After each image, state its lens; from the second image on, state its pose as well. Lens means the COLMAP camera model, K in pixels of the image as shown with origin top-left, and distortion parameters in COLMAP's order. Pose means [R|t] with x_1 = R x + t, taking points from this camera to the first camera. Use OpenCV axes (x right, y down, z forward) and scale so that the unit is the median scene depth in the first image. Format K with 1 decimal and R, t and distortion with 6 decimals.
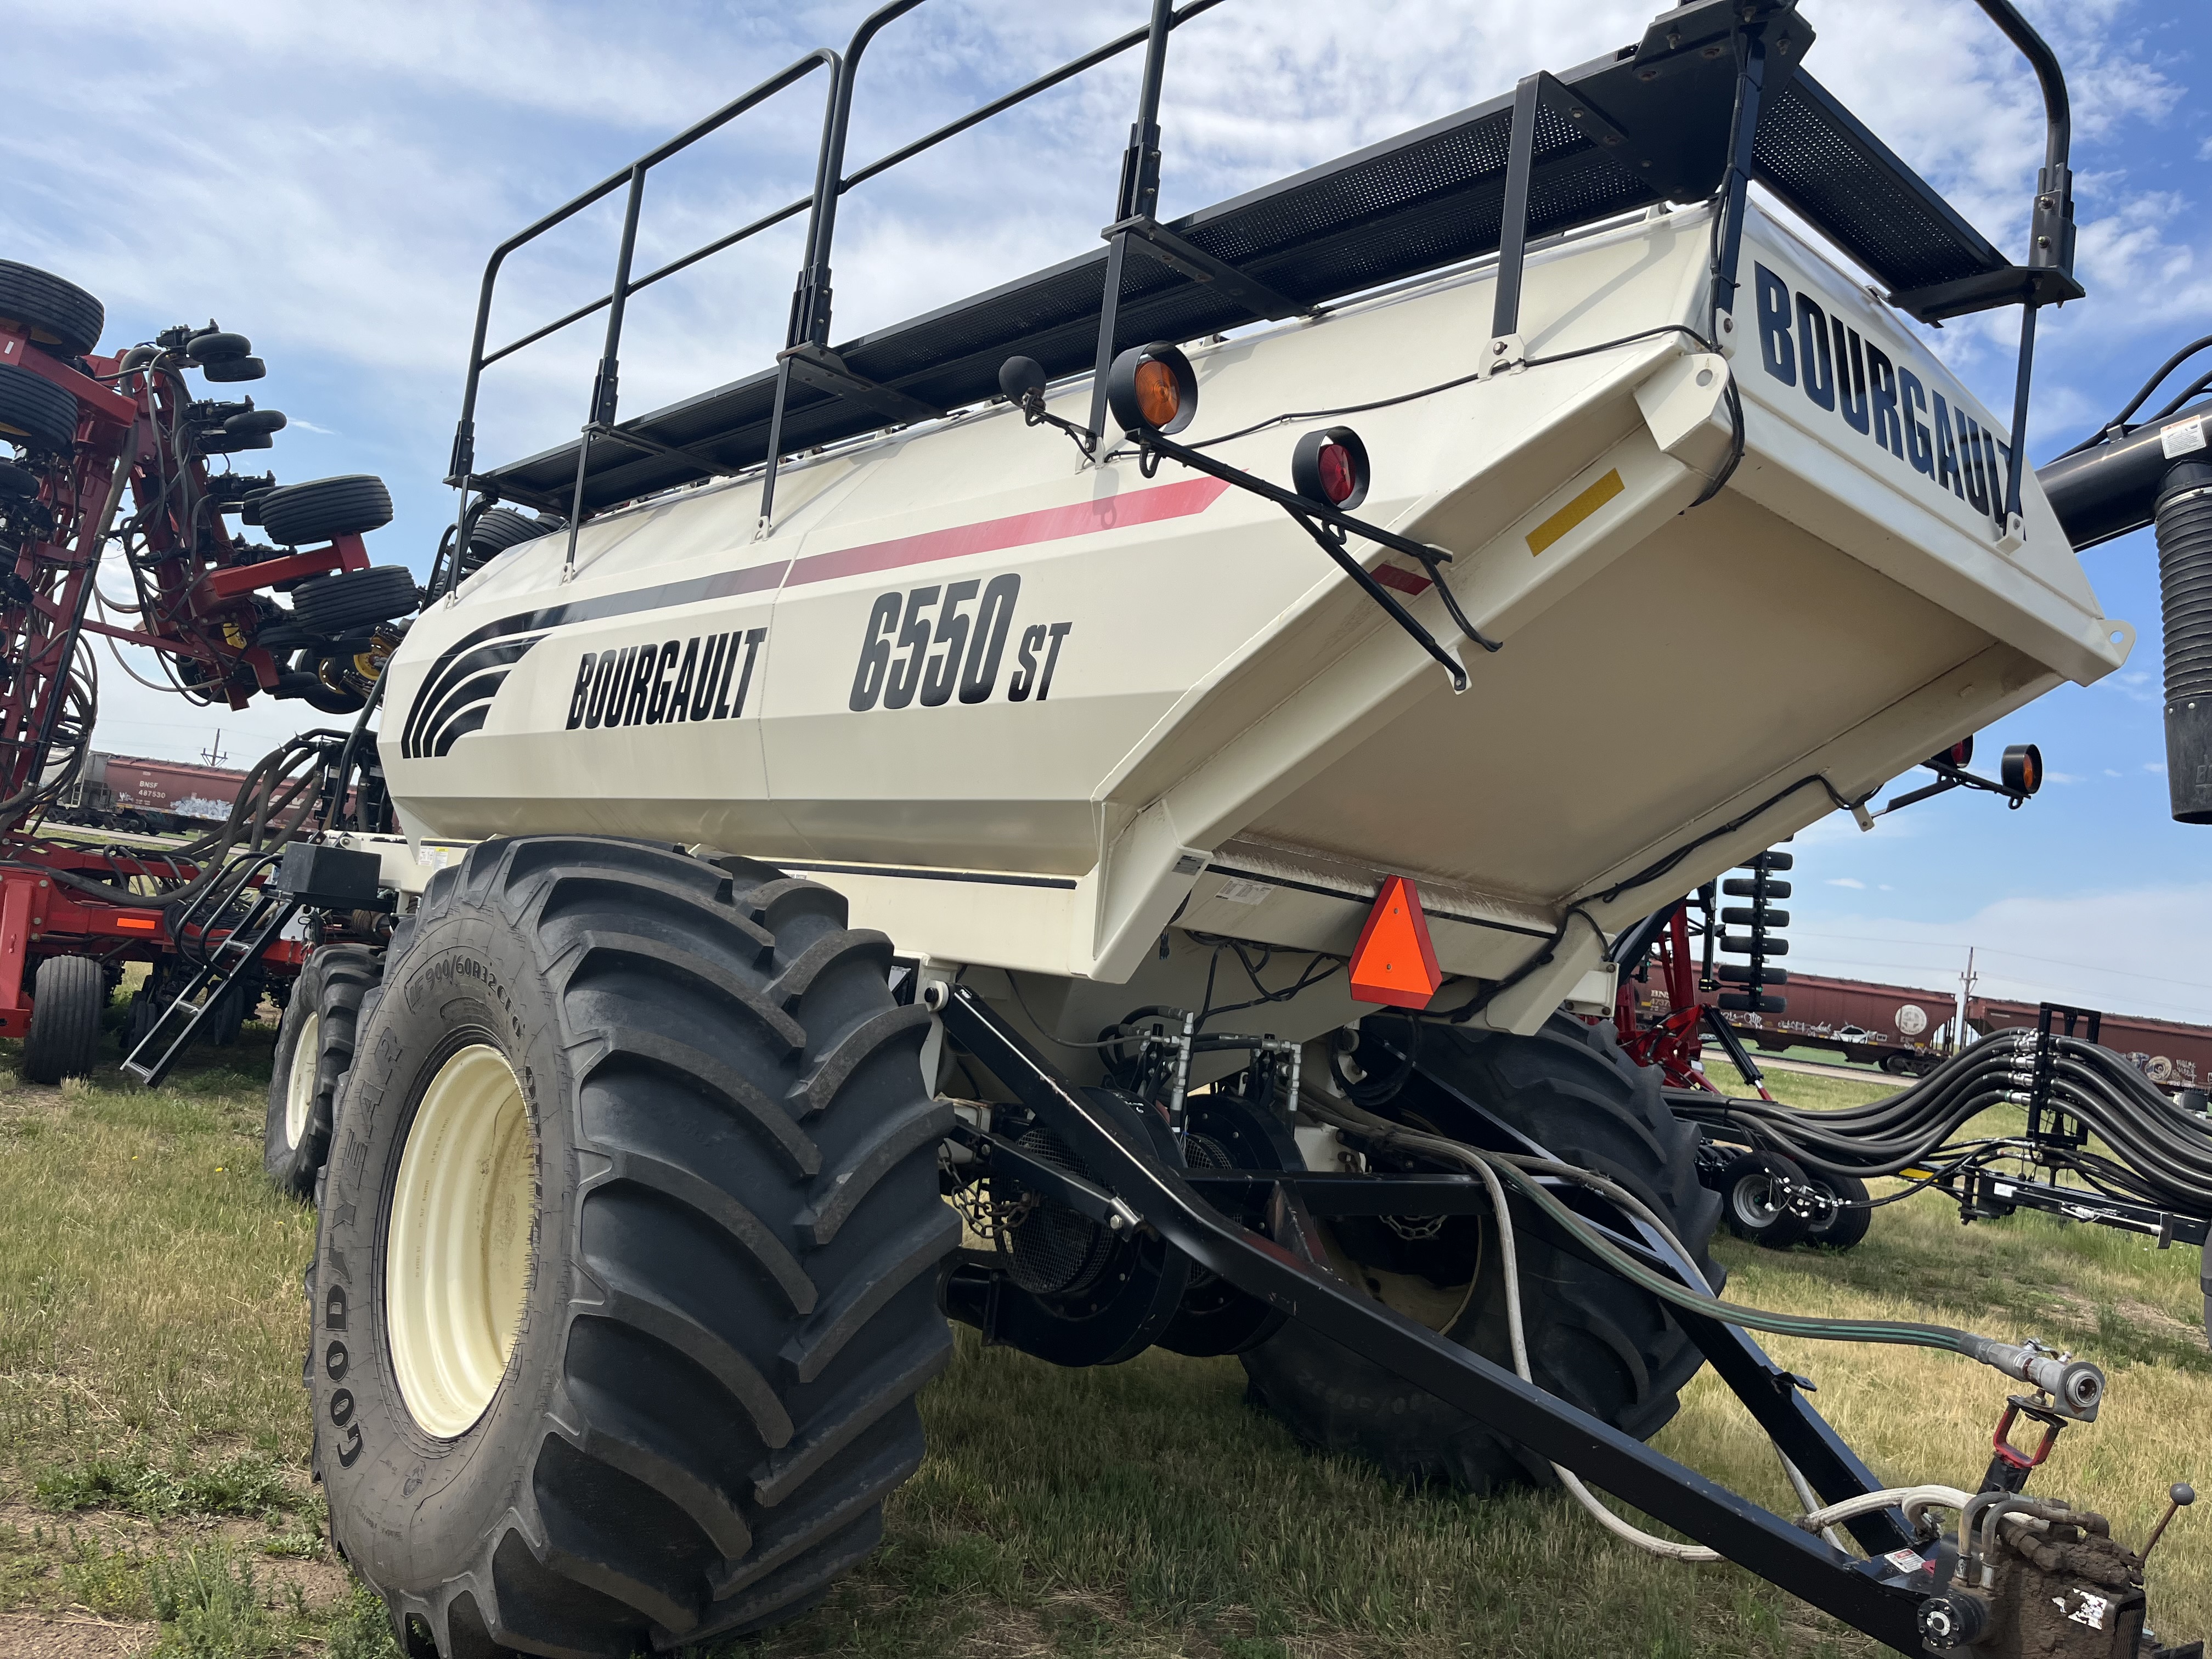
lens RADIAL K [[1660.7, 0, 1106.0], [0, 1660.7, 829.5], [0, 0, 1]] dist [0.097638, -0.114110]
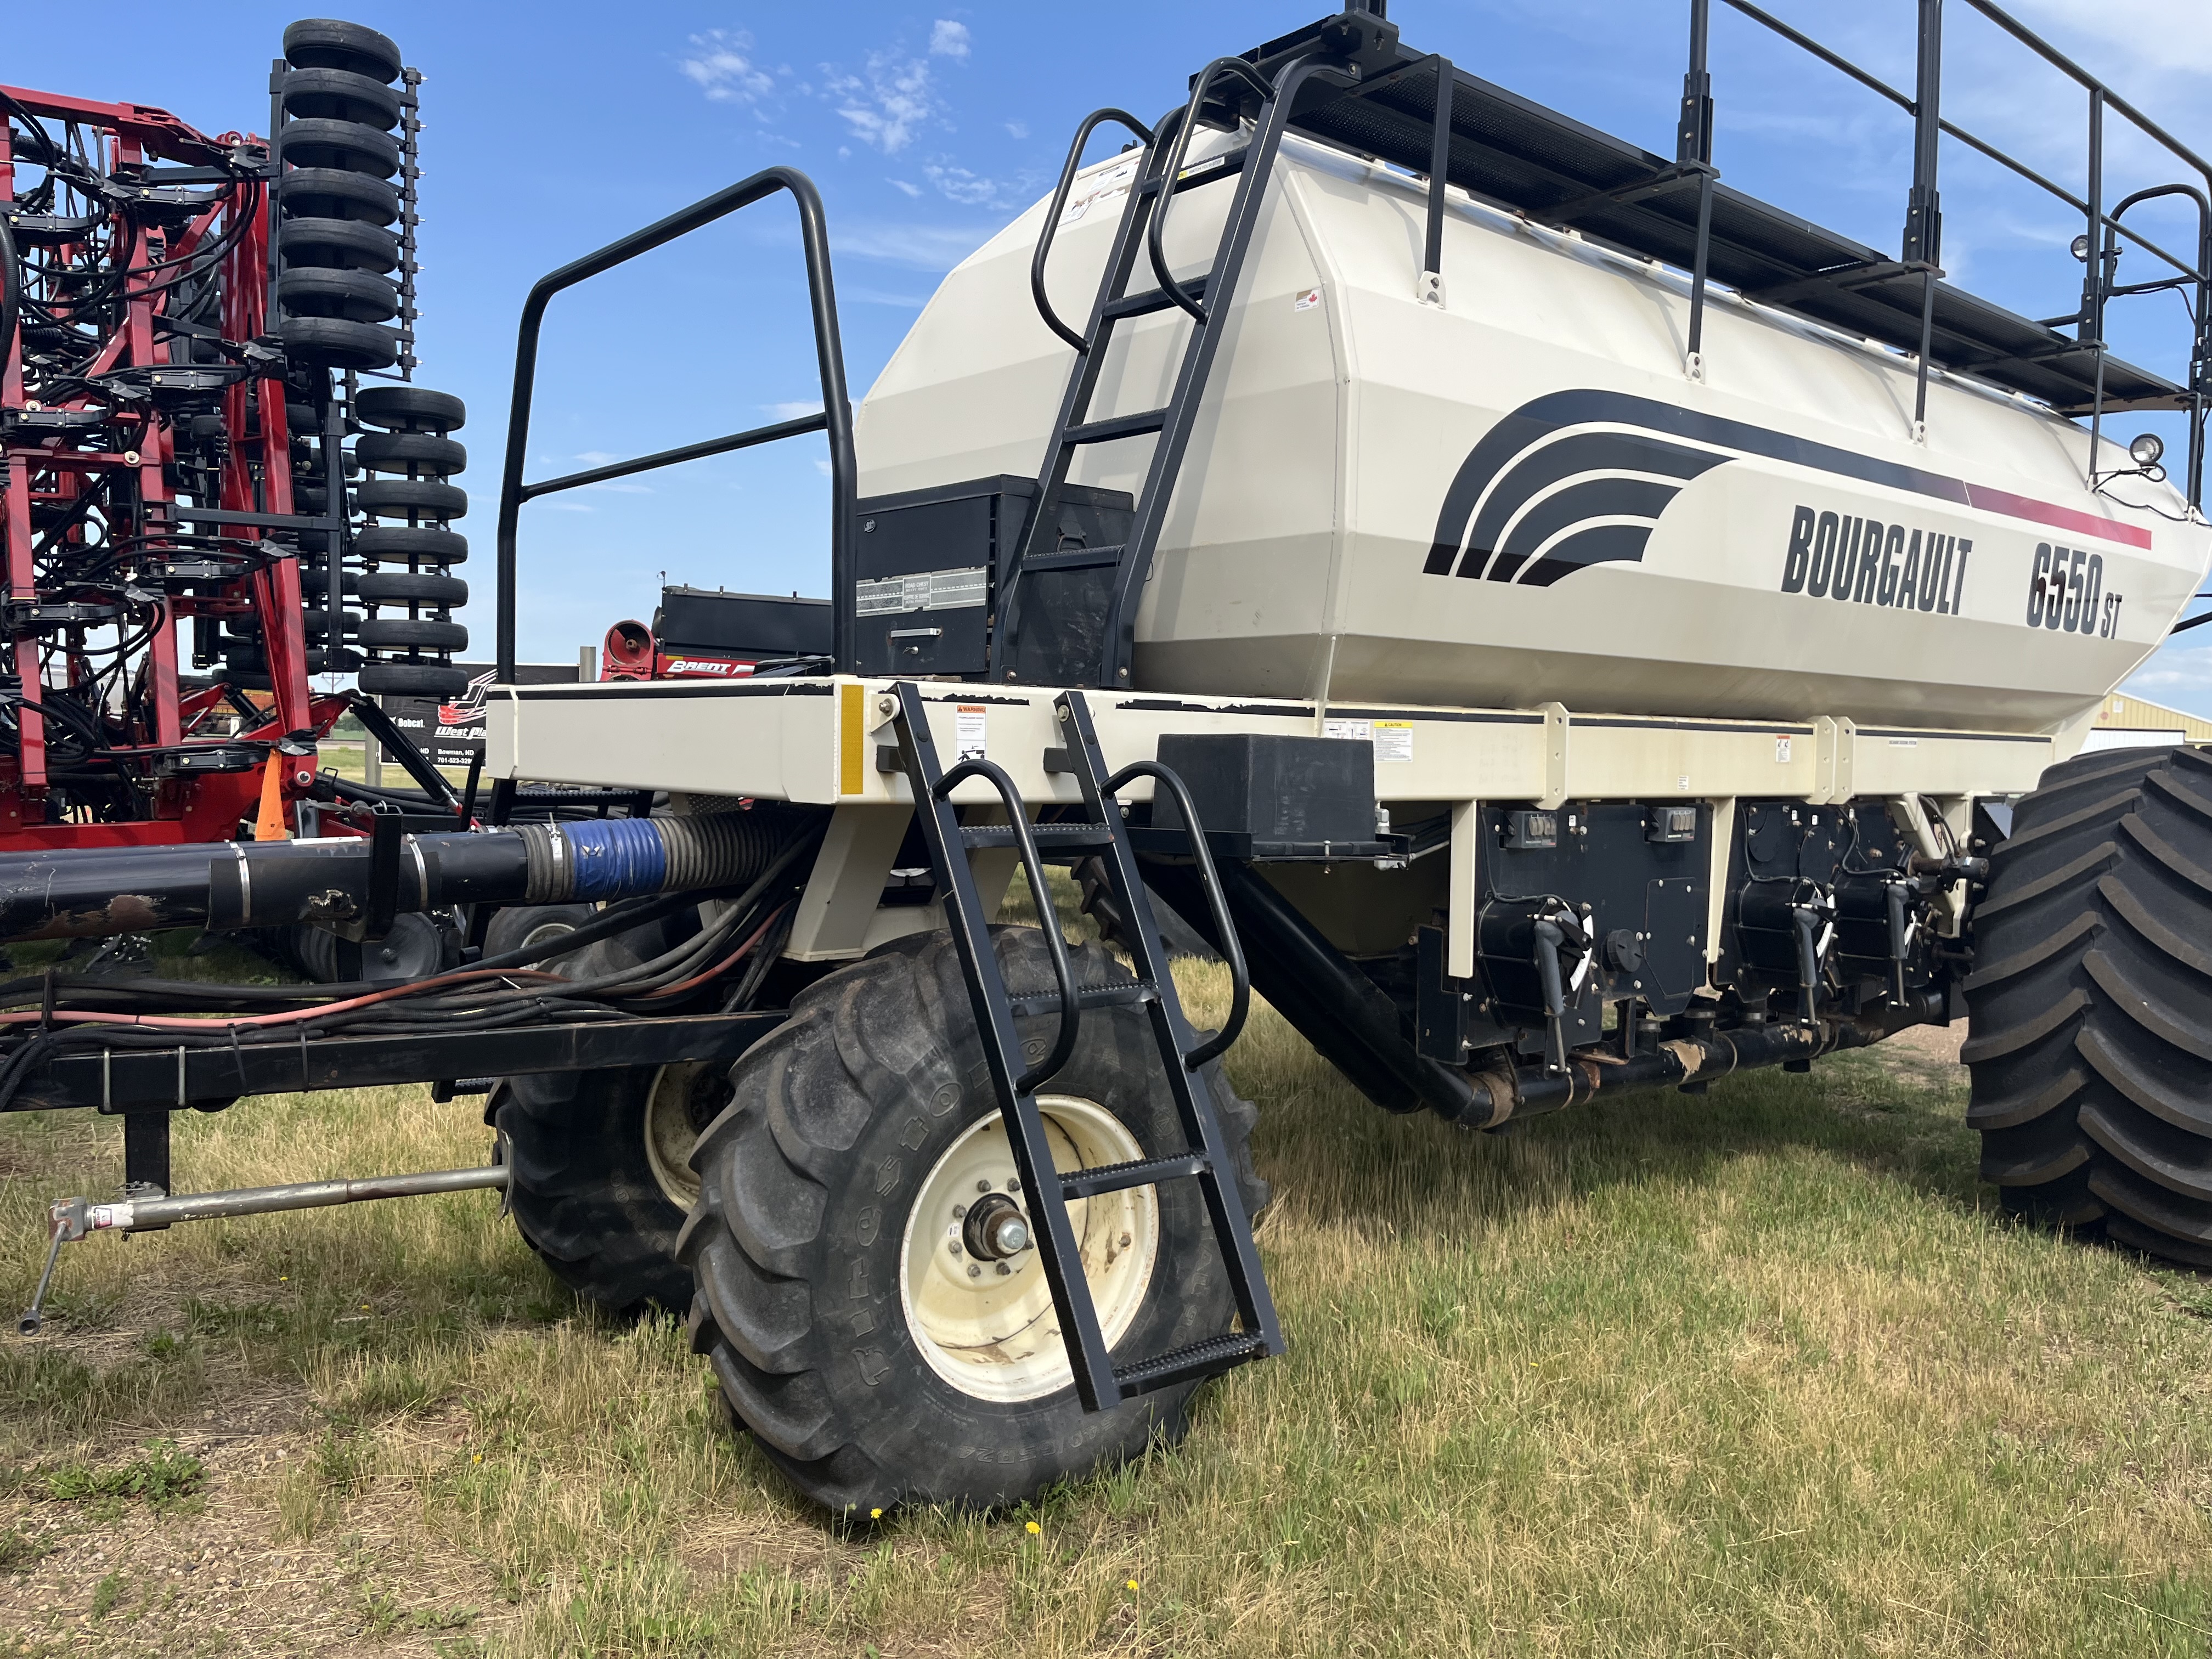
lens RADIAL K [[1660.7, 0, 1106.0], [0, 1660.7, 829.5], [0, 0, 1]] dist [0.097638, -0.114110]
pose [[0.025575, -0.144250, 0.989211, -1.647757], [-0.080467, 0.986026, 0.145866, -0.050167], [-0.996429, -0.083330, 0.013611, 1.804532]]
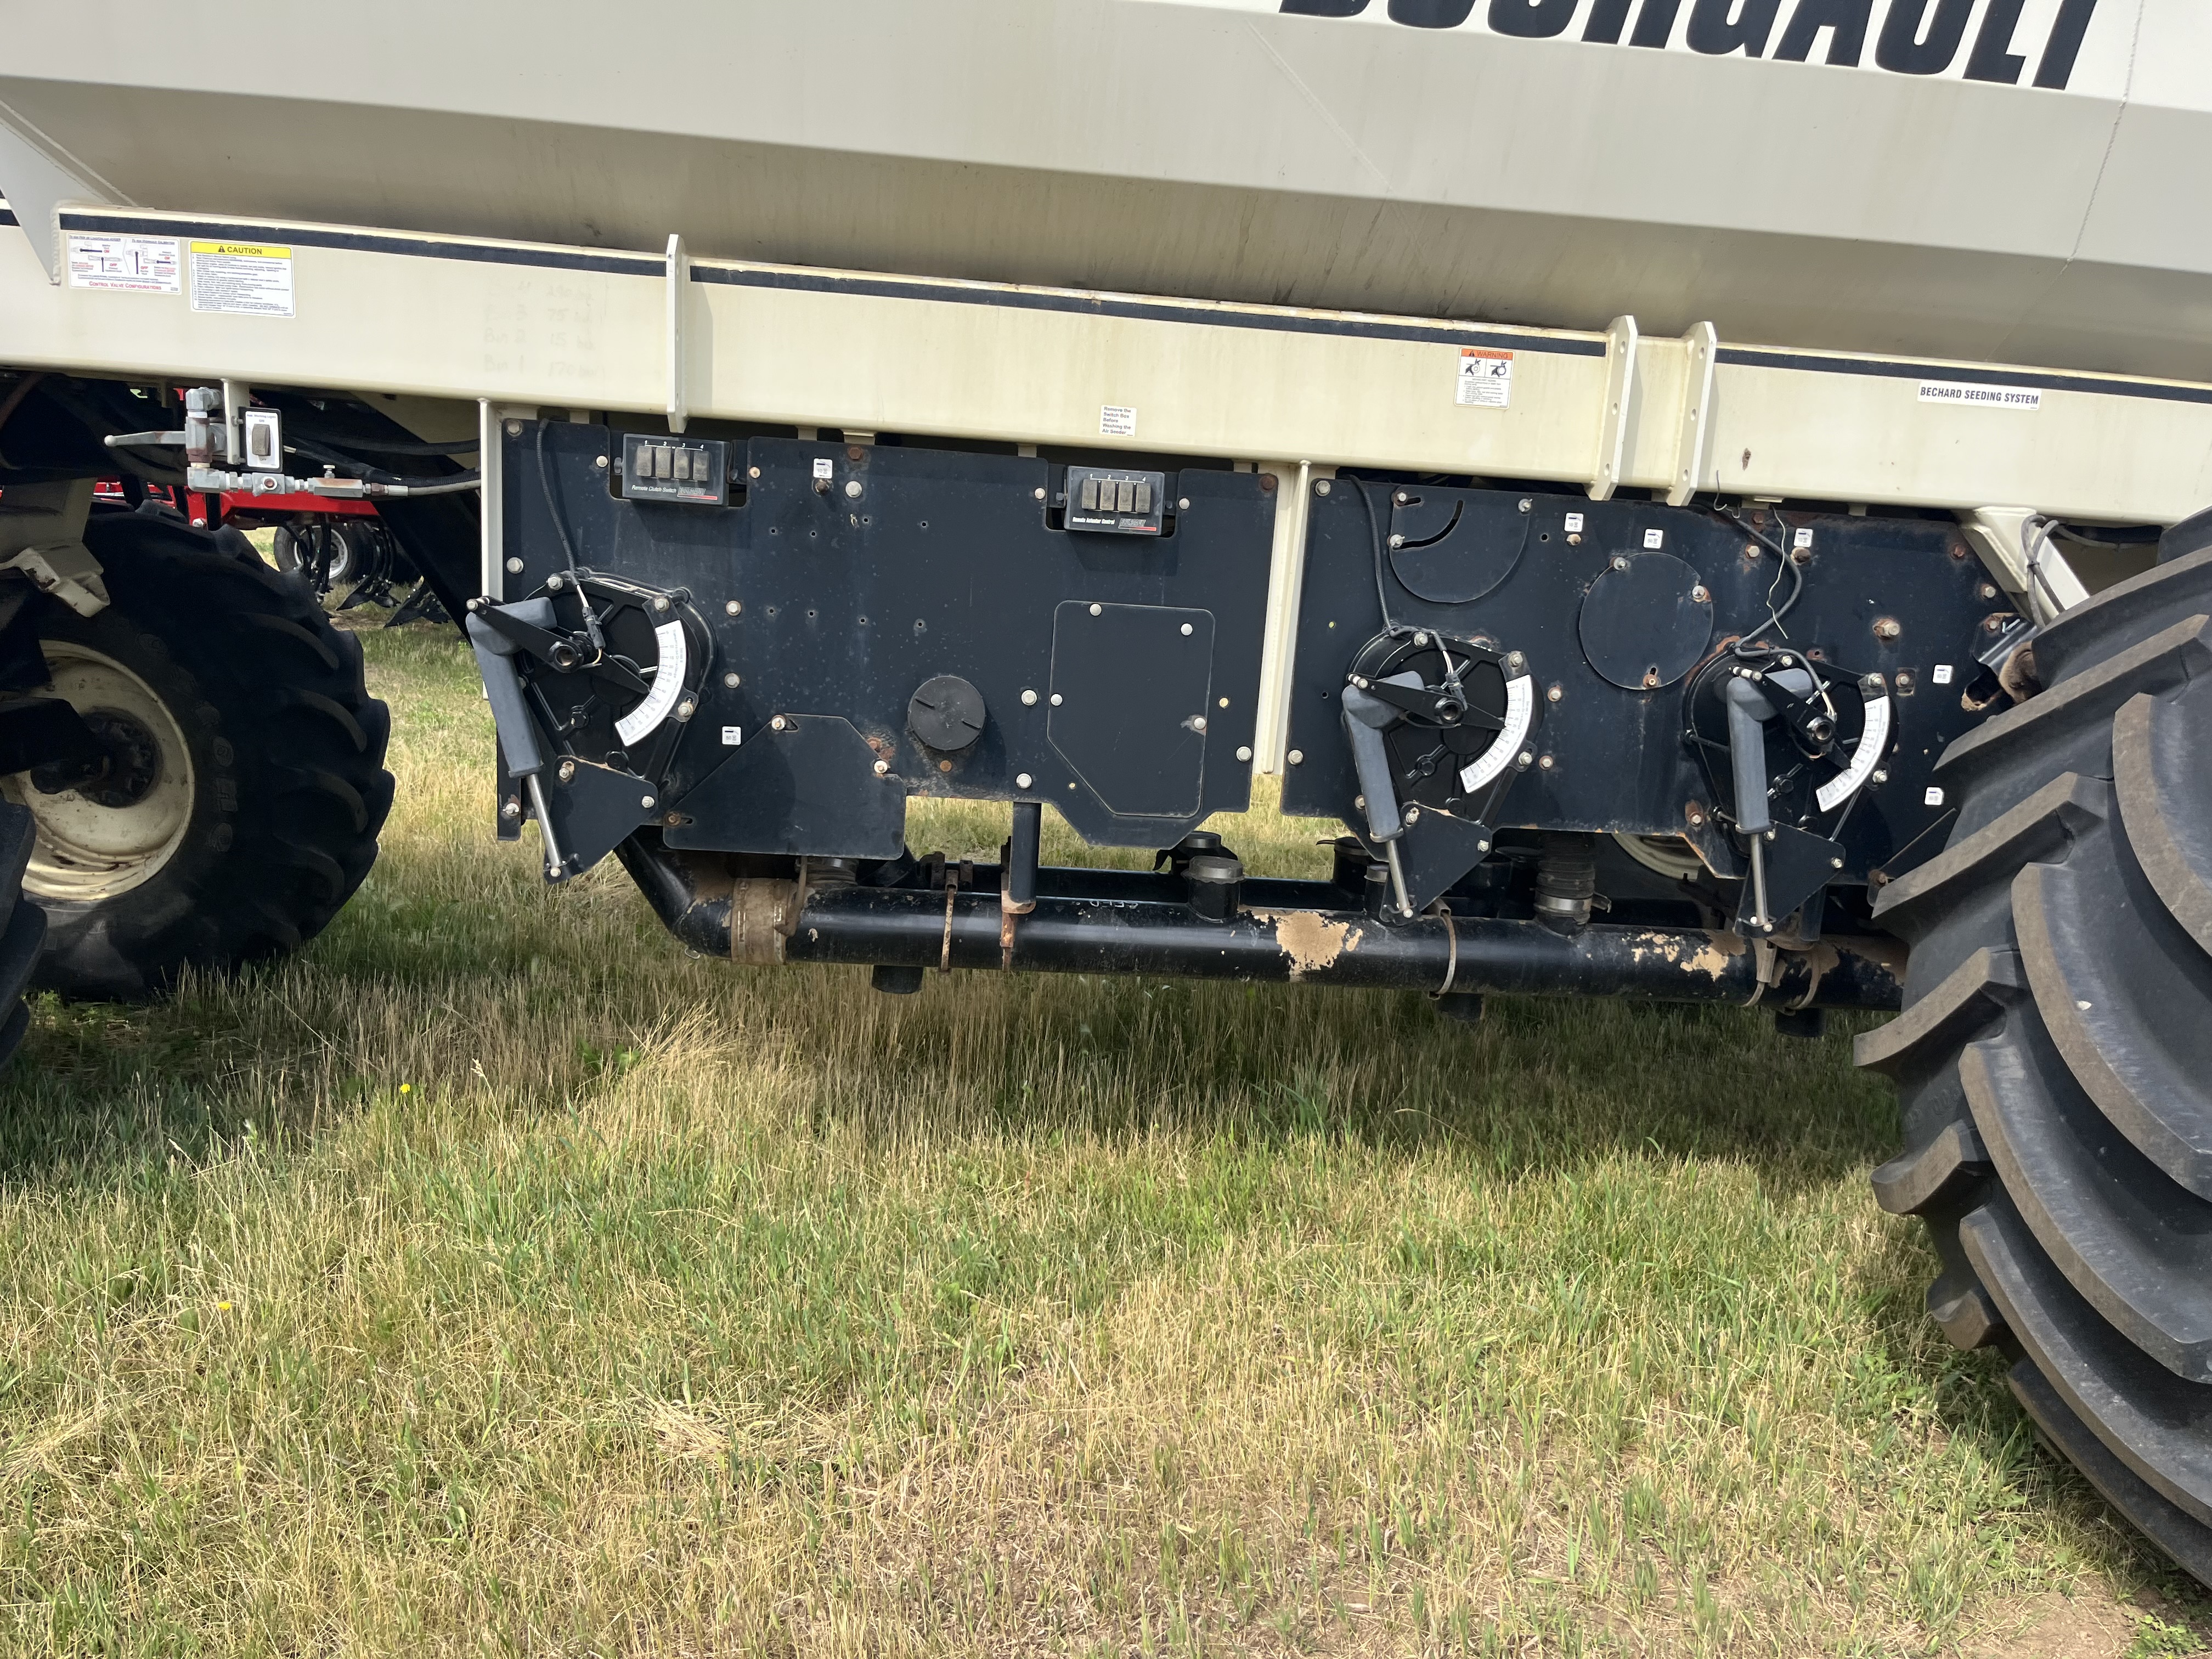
lens RADIAL K [[1573.5, 0, 1207.3], [0, 1573.5, 734.3], [0, 0, 1]] dist [0.080123, -0.095903]
pose [[0.586365, -0.224282, 0.778379, -0.912350], [-0.070494, 0.943132, 0.324858, -0.024876], [-0.806974, -0.245357, 0.537209, 1.039092]]
